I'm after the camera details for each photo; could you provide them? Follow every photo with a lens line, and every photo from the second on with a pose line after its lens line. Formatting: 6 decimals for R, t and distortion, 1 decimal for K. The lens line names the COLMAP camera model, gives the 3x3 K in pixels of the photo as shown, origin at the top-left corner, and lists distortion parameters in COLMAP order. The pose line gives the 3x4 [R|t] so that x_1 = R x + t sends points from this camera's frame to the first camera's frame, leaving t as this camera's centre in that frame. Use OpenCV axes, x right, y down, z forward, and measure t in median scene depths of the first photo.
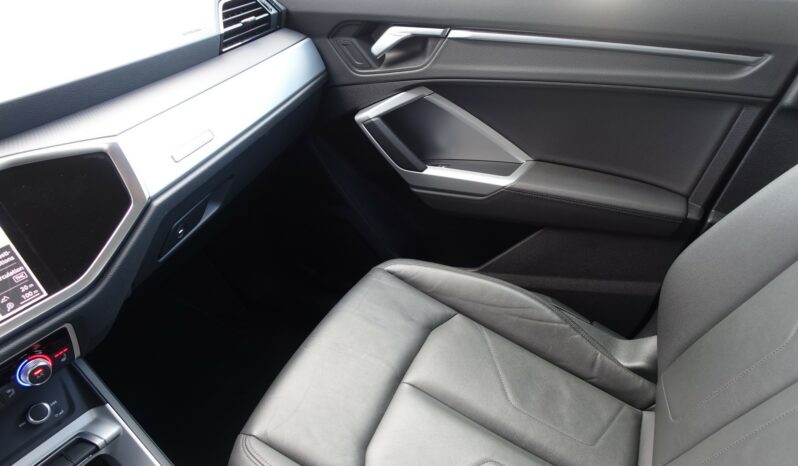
lens RADIAL K [[544.6, 0, 399.0], [0, 544.6, 233.0], [0, 0, 1]] dist [-0.005227, -0.000480]
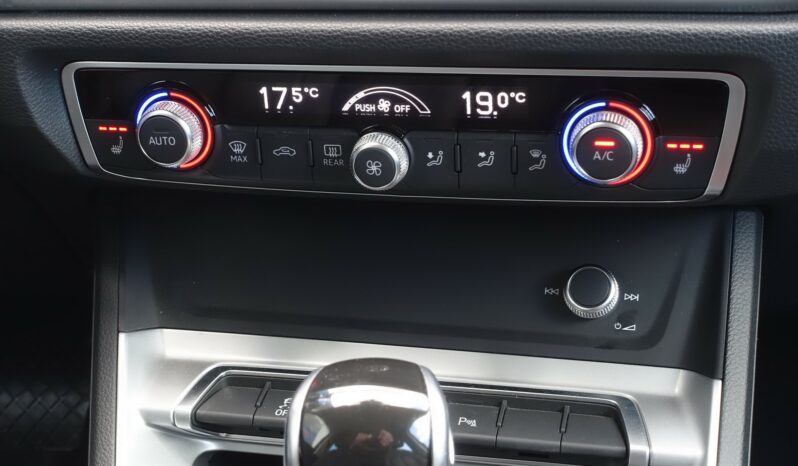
lens RADIAL K [[1247.2, 0, 399.0], [0, 1247.2, 233.0], [0, 0, 1]] dist [-0.055687, -0.031701]
pose [[0.359411, 0.414401, -0.836119, 0.002318], [-0.477780, 0.851363, 0.216579, 0.114015], [0.801592, 0.321640, 0.503982, 0.292547]]
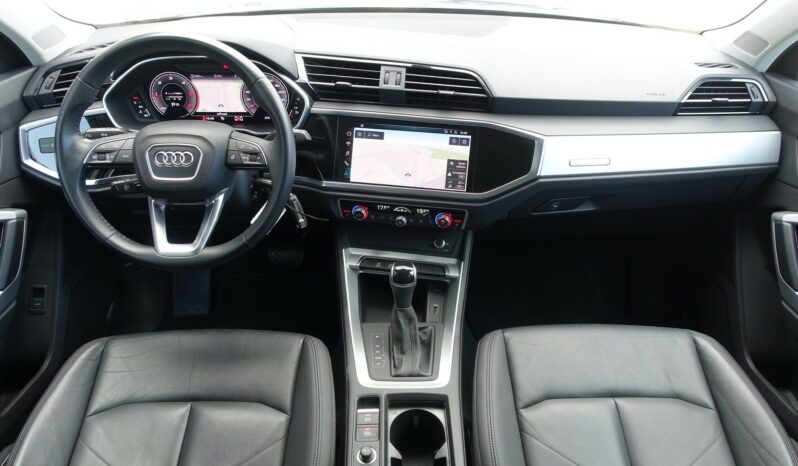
lens RADIAL K [[544.6, 0, 399.0], [0, 544.6, 233.0], [0, 0, 1]] dist [-0.005227, -0.000480]
pose [[0.420612, 0.529597, -0.736623, 0.459296], [-0.516308, 0.807362, 0.285643, -0.118934], [0.745997, 0.260180, 0.613021, -0.203937]]
